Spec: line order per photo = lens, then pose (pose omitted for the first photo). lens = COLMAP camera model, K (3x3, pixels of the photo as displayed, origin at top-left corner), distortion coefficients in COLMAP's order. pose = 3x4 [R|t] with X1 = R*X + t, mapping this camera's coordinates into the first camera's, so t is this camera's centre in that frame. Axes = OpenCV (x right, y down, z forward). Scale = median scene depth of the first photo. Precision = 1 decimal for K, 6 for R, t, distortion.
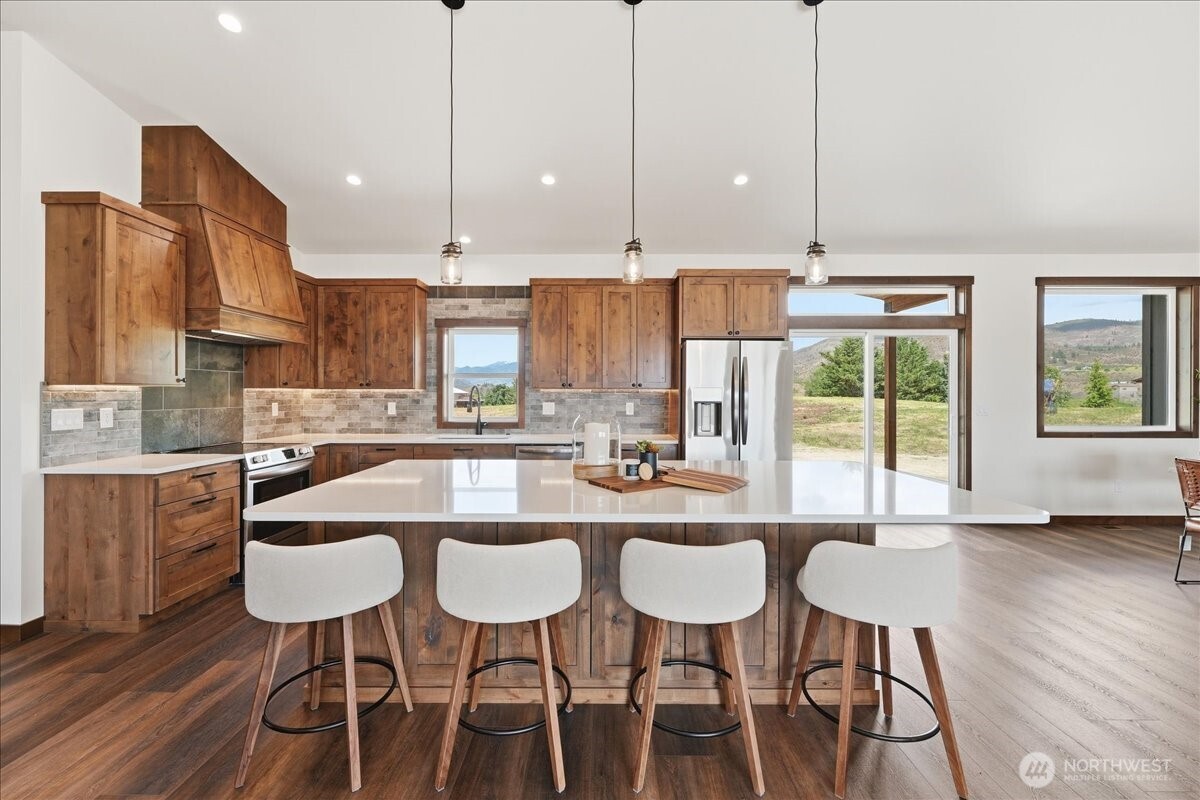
lens RADIAL K [[481.5, 0, 600.6], [0, 481.5, 394.4], [0, 0, 1]] dist [-0.002471, -0.000085]
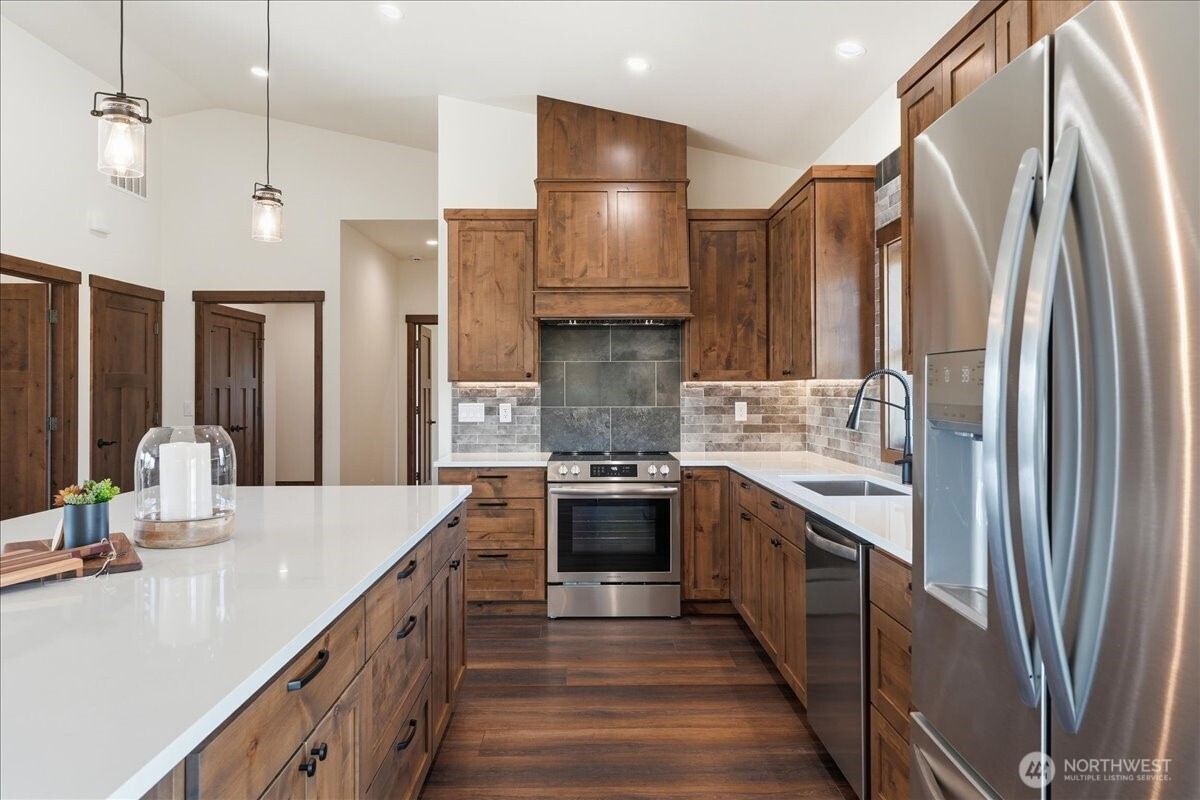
lens RADIAL K [[807.1, 0, 600.4], [0, 807.1, 386.4], [0, 0, 1]] dist [0.001528, -0.005673]
pose [[0.022990, -0.005141, -0.999722, 0.479025], [0.002648, 0.999984, -0.005081, 0.000329], [0.999732, -0.002531, 0.023003, 0.755480]]
